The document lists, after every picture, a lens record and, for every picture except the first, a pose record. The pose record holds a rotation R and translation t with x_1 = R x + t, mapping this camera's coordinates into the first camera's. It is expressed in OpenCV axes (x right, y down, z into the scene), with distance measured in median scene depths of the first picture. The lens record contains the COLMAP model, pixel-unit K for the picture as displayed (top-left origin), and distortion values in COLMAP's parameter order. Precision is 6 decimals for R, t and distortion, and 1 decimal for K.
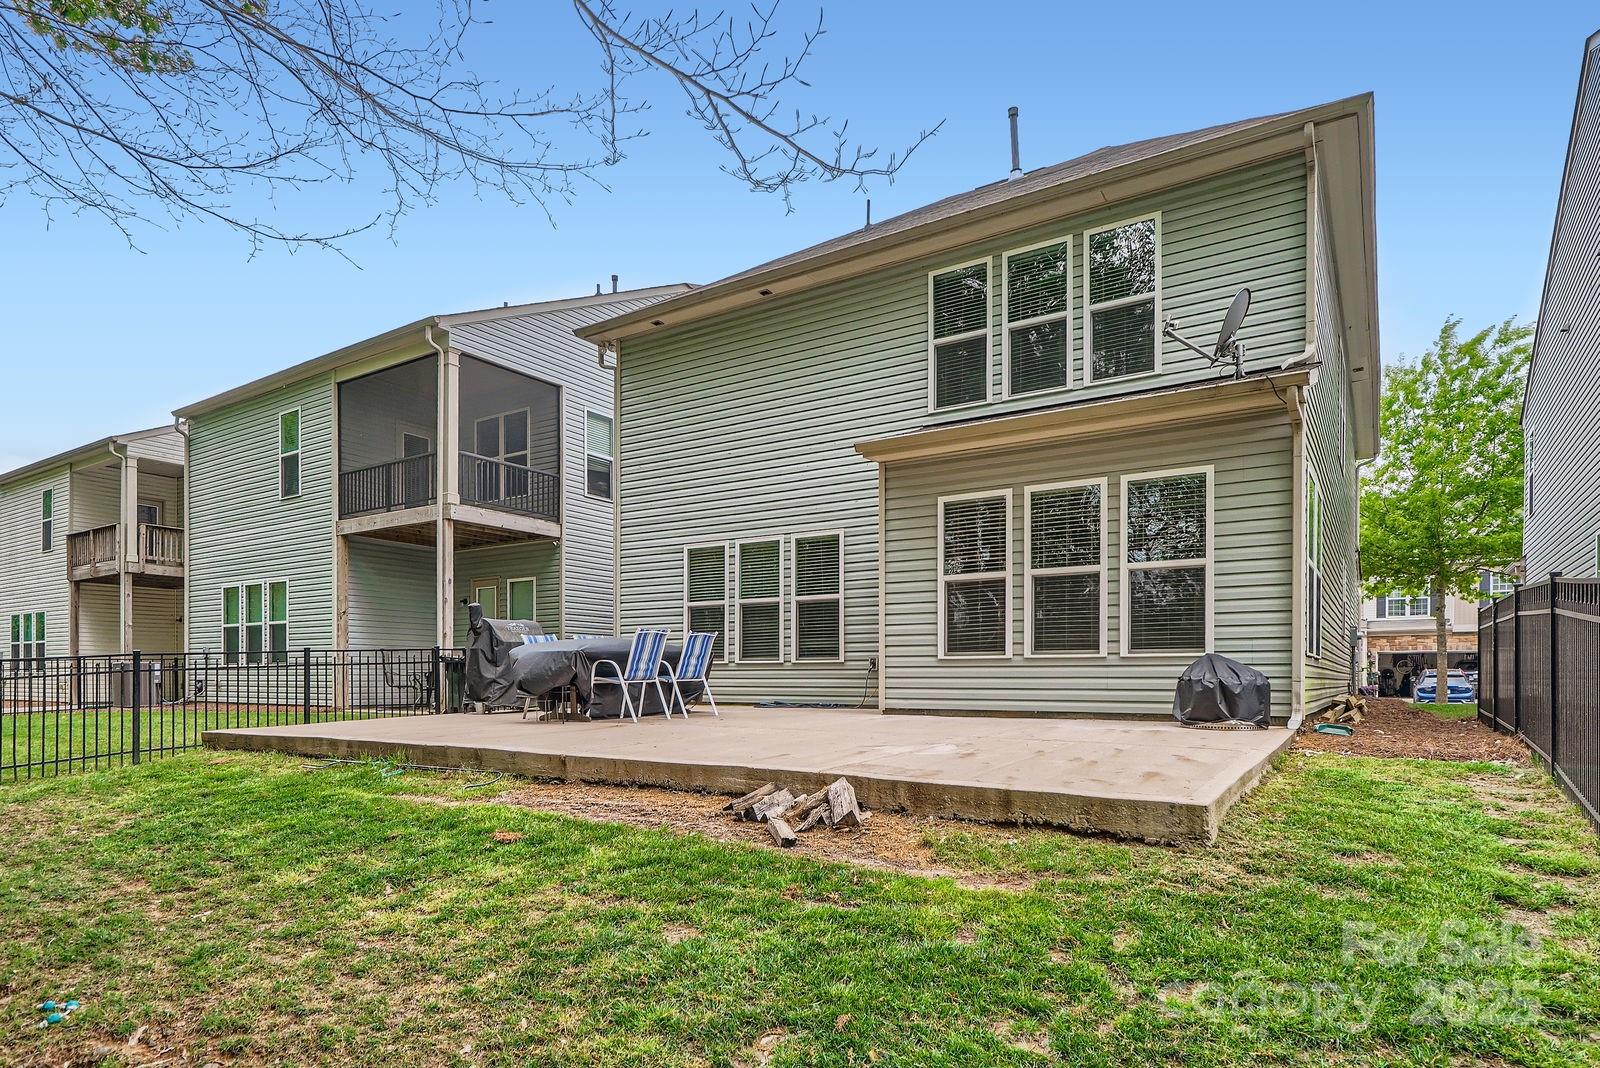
lens RADIAL K [[891.9, 0, 800.0], [0, 891.9, 534.0], [0, 0, 1]] dist [-0.000277, 0.000002]
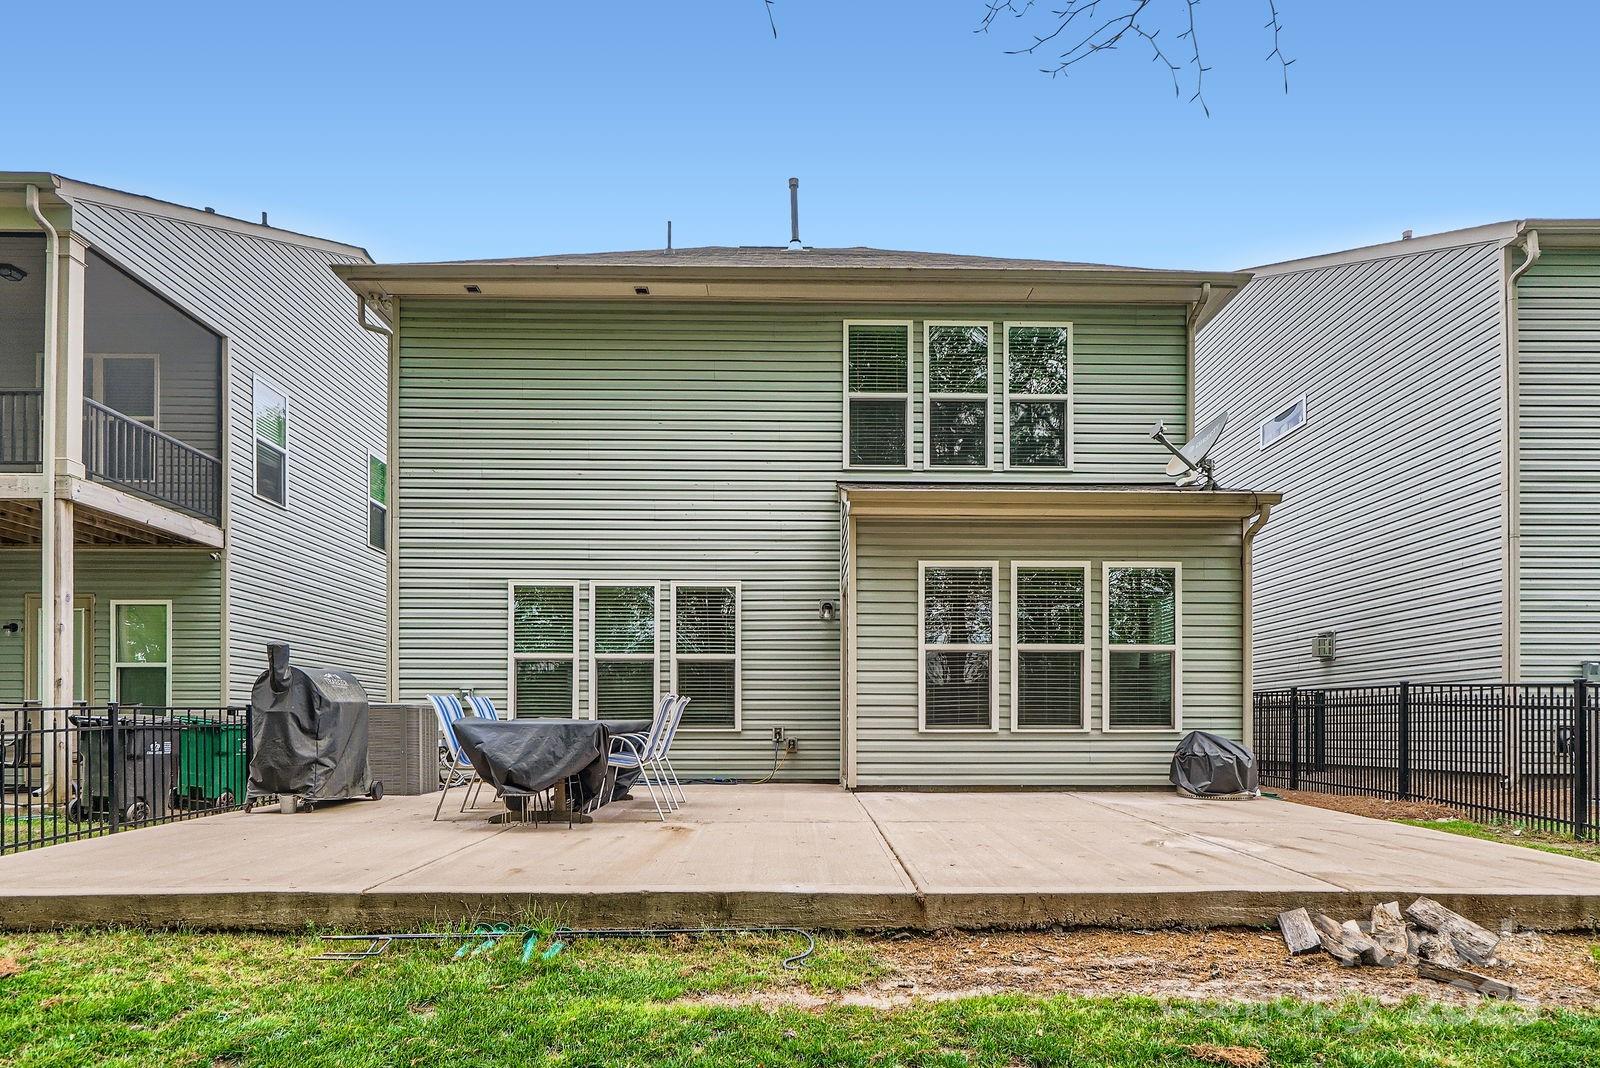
lens RADIAL K [[835.7, 0, 804.2], [0, 835.7, 619.5], [0, 0, 1]] dist [-0.005193, 0.000378]
pose [[0.829951, 0.073950, 0.552913, -0.382932], [-0.090151, 0.995926, 0.002120, 0.026406], [-0.550503, -0.051605, 0.833237, 0.290500]]
